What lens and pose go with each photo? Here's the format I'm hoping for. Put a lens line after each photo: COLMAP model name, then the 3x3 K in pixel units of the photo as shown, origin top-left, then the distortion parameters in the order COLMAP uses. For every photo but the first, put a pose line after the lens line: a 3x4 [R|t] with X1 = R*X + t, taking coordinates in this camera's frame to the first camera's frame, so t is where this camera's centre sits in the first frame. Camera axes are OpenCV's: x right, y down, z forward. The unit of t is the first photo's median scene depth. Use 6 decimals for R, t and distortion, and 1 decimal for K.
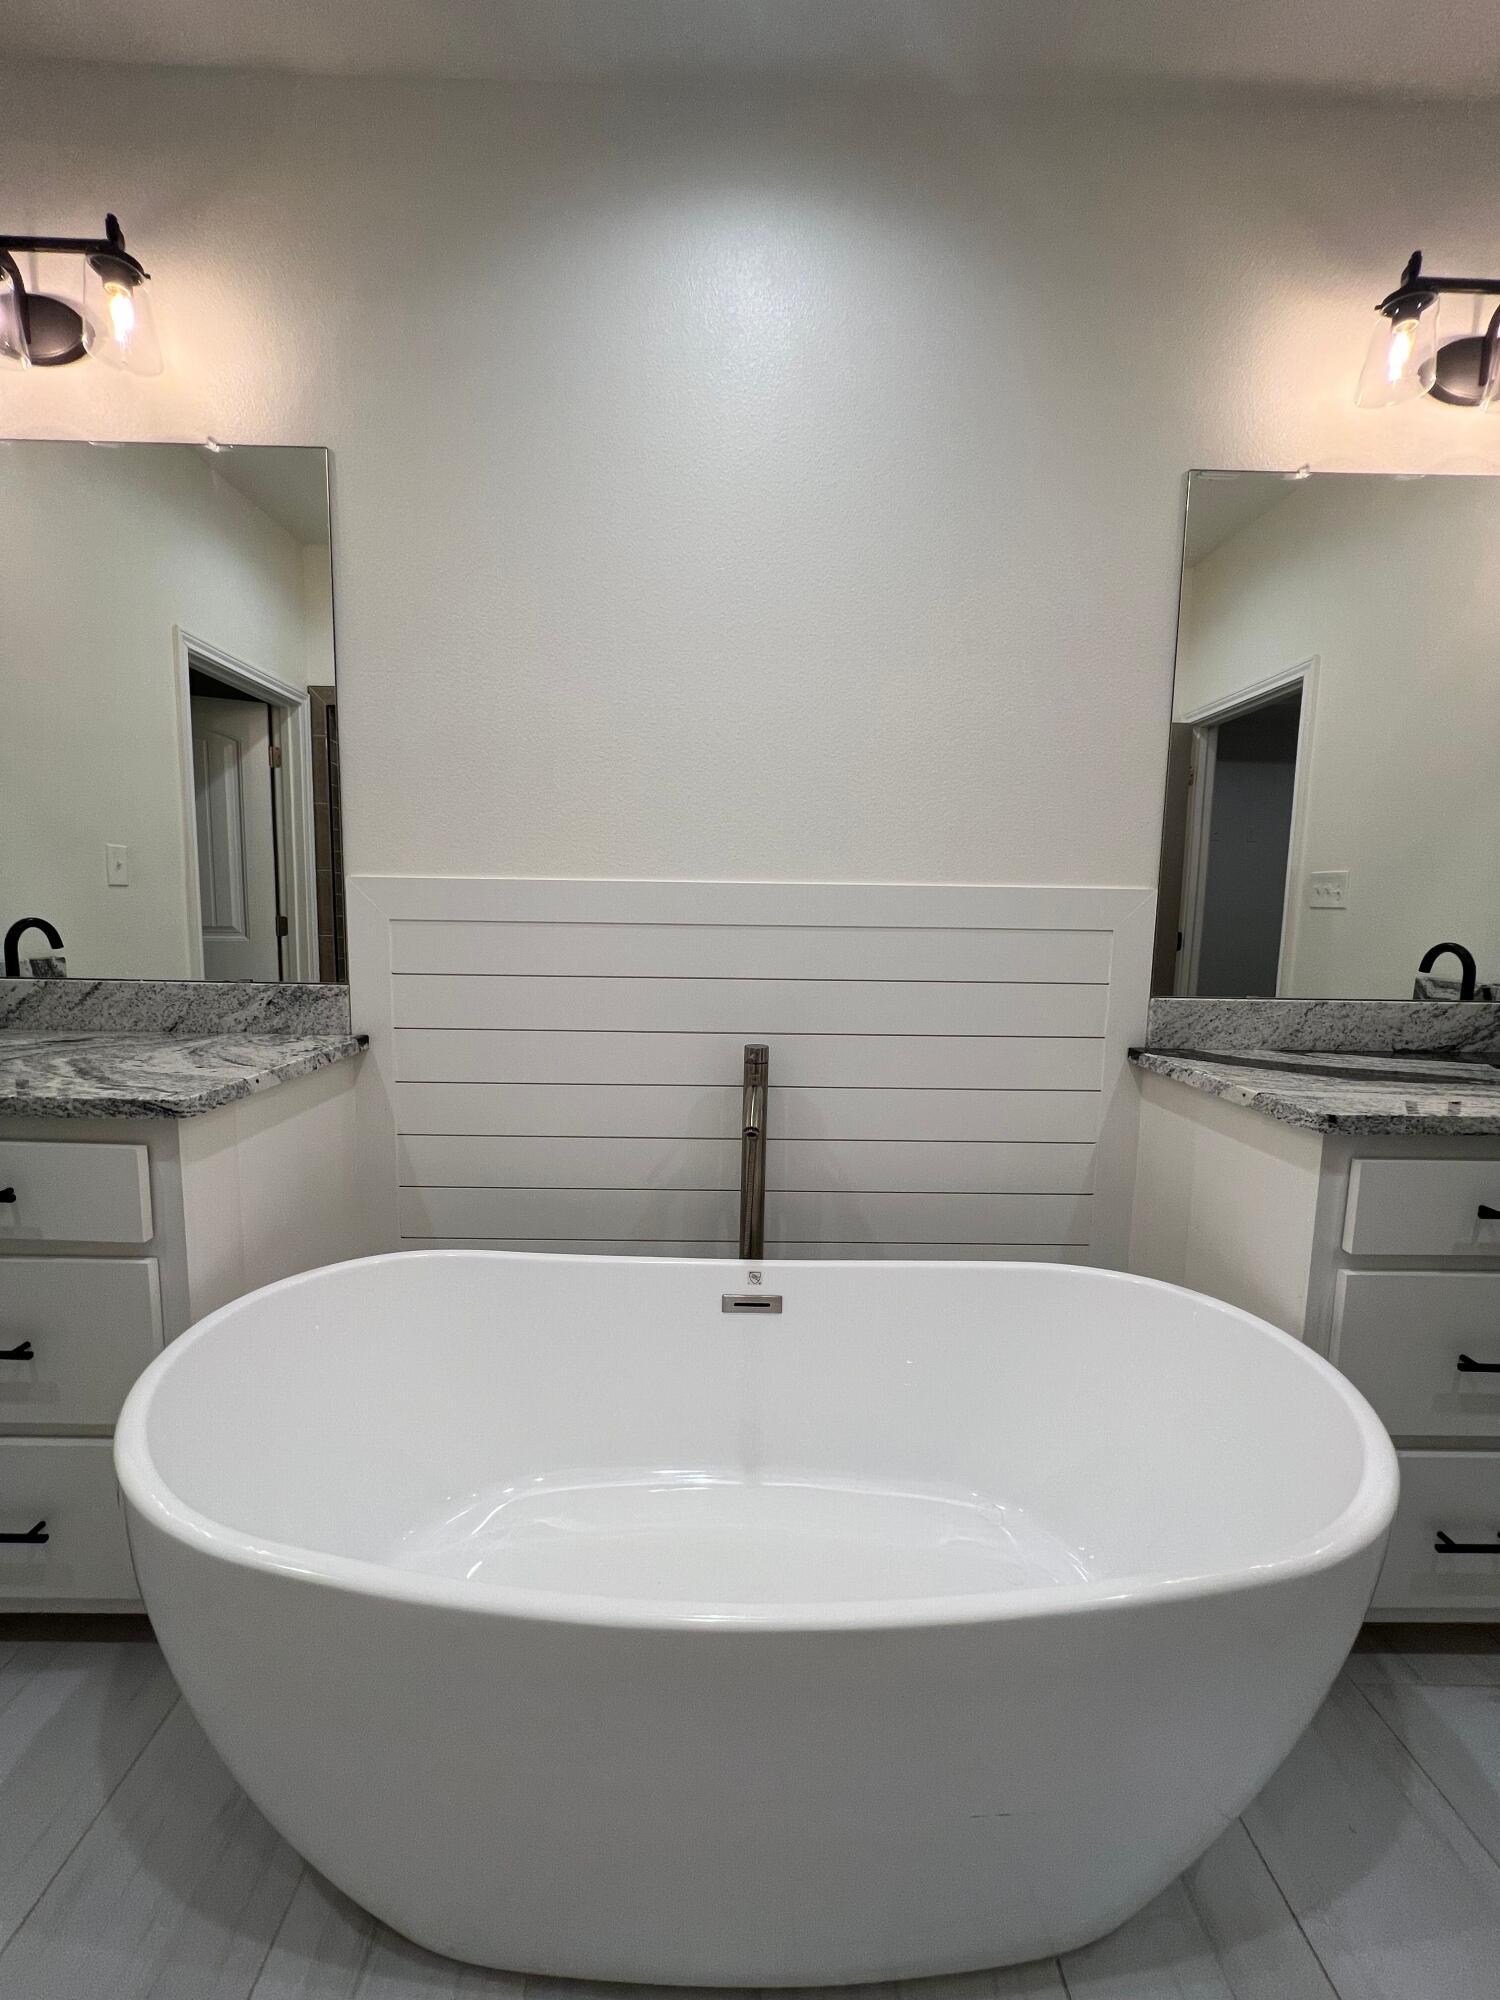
lens RADIAL K [[814.2, 0, 750.0], [0, 814.2, 1000.0], [0, 0, 1]] dist [-0.003539, -0.000256]
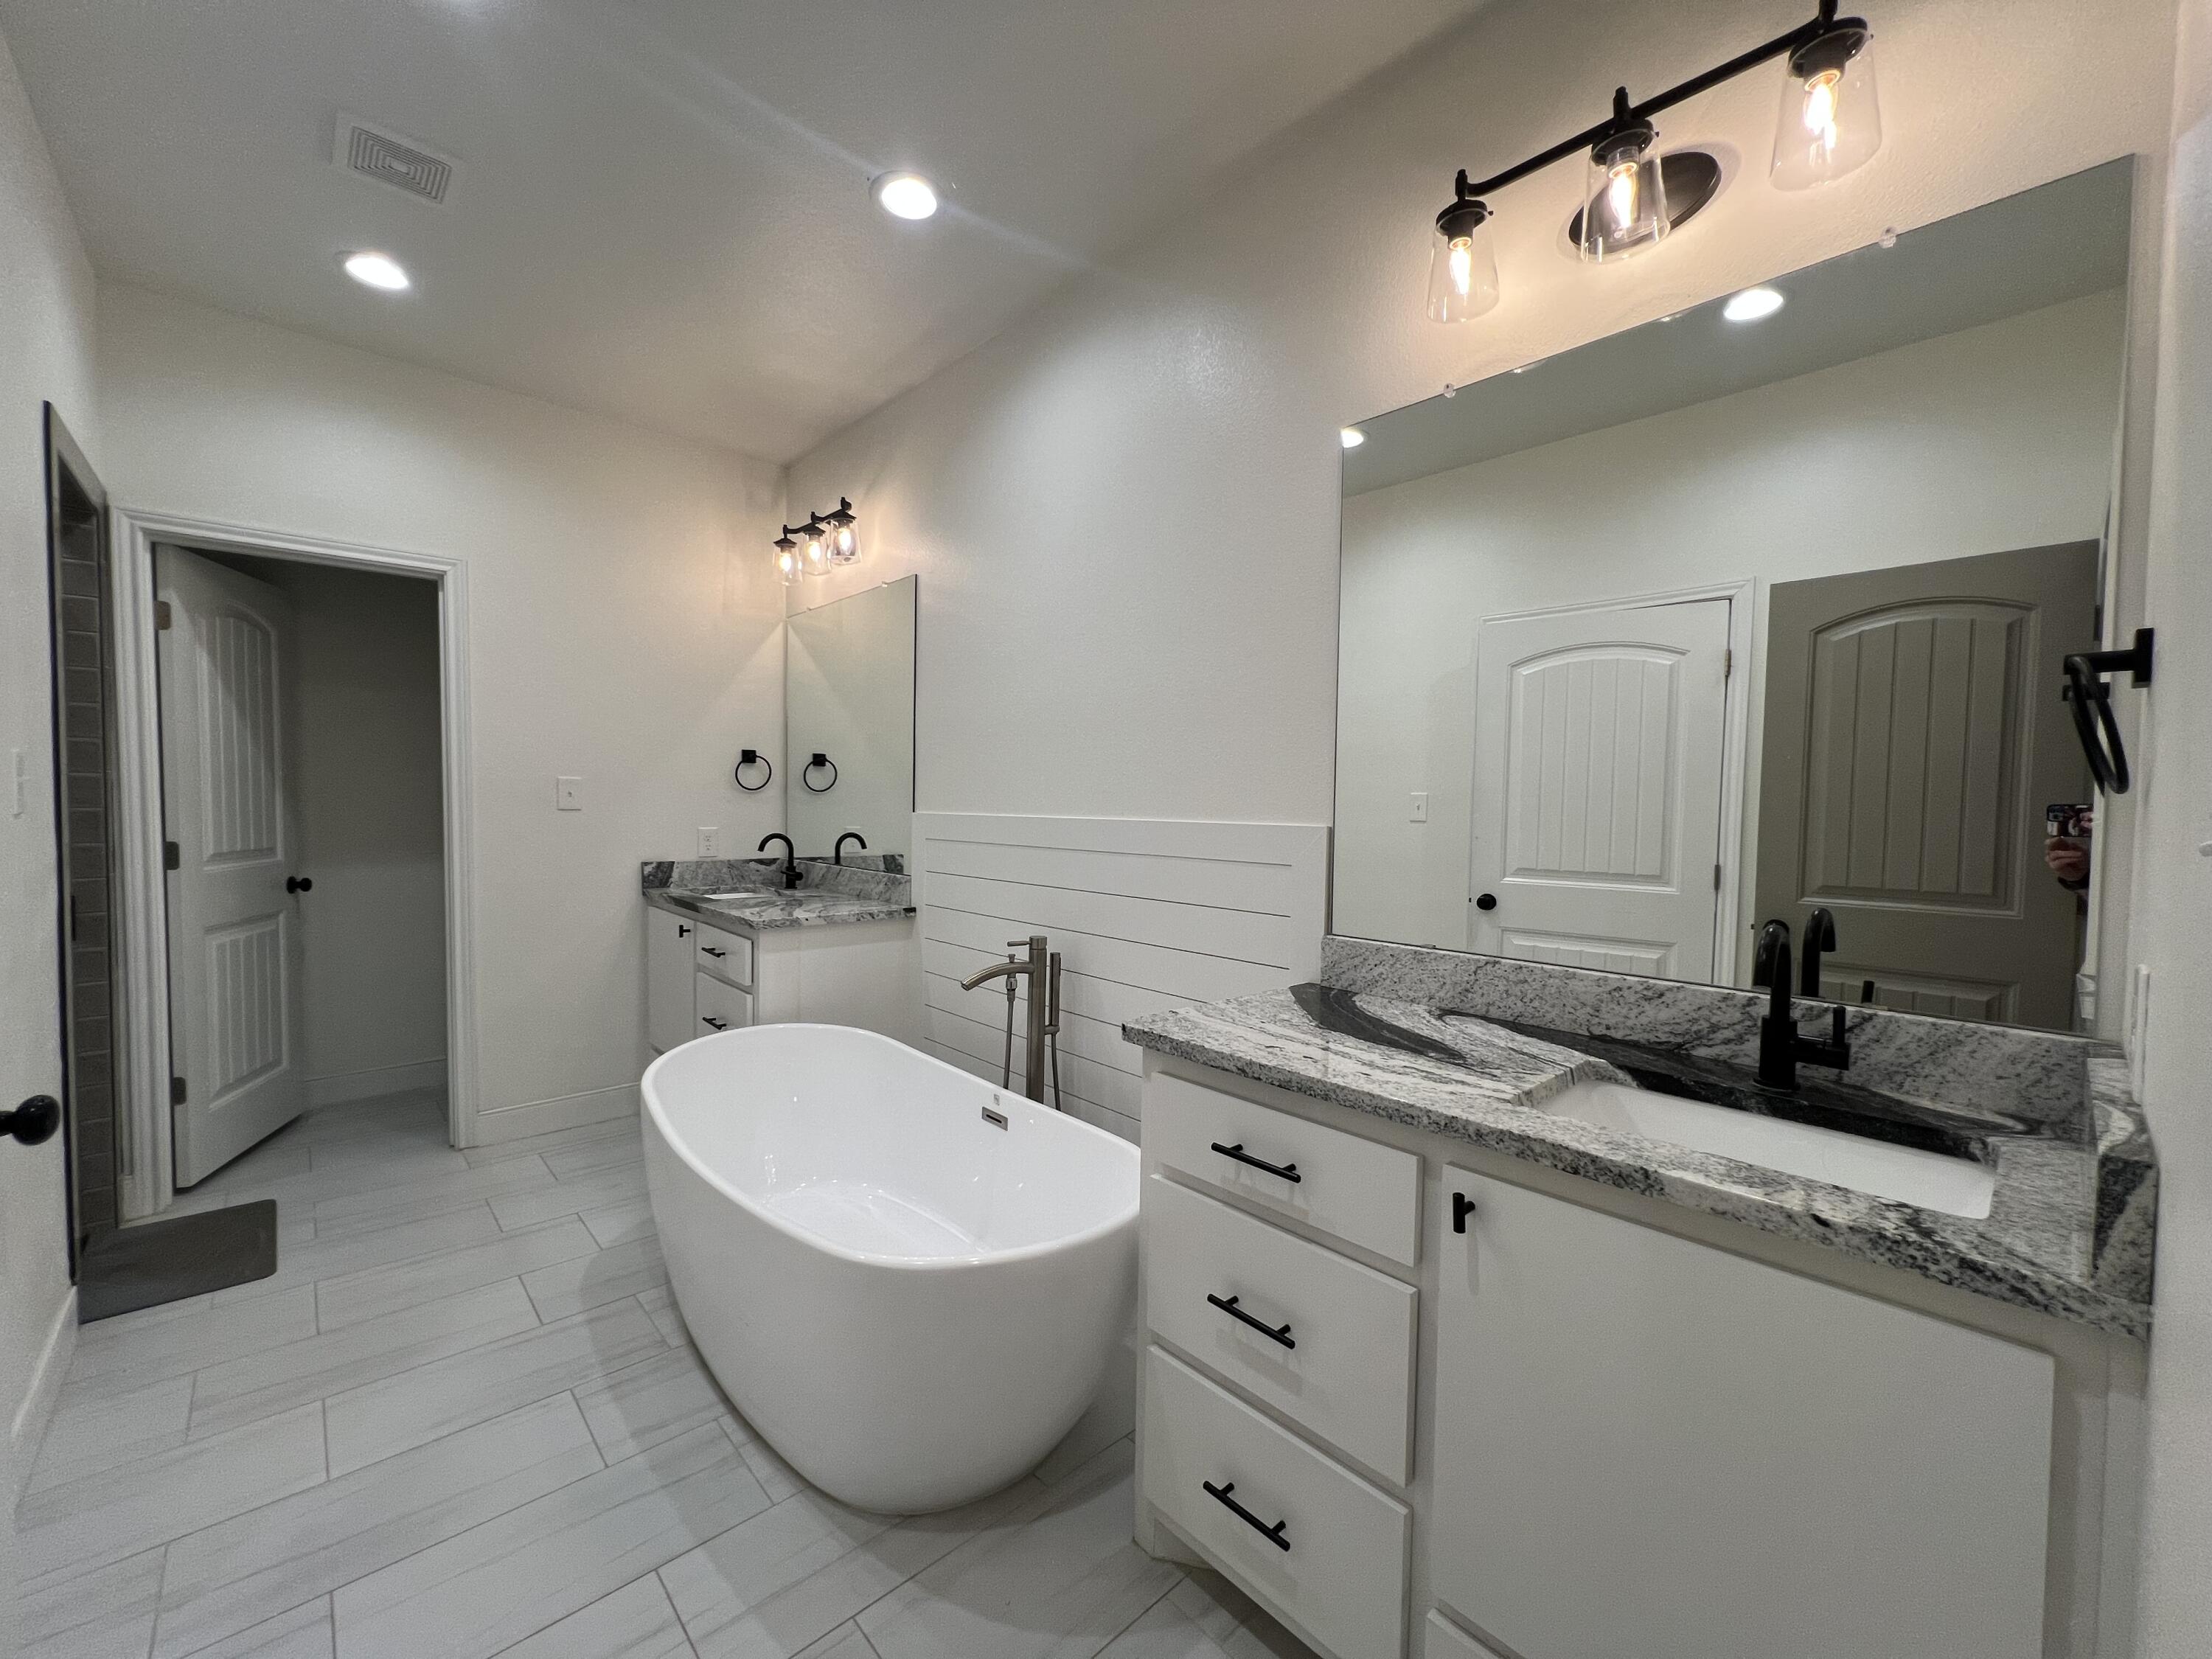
lens RADIAL K [[889.4, 0, 1106.0], [0, 889.4, 829.5], [0, 0, 1]] dist [0.000961, 0.000183]
pose [[0.669898, 0.016555, -0.742268, 1.121746], [-0.090669, 0.994093, -0.059657, -0.041806], [0.736896, 0.107265, 0.667442, 0.058676]]
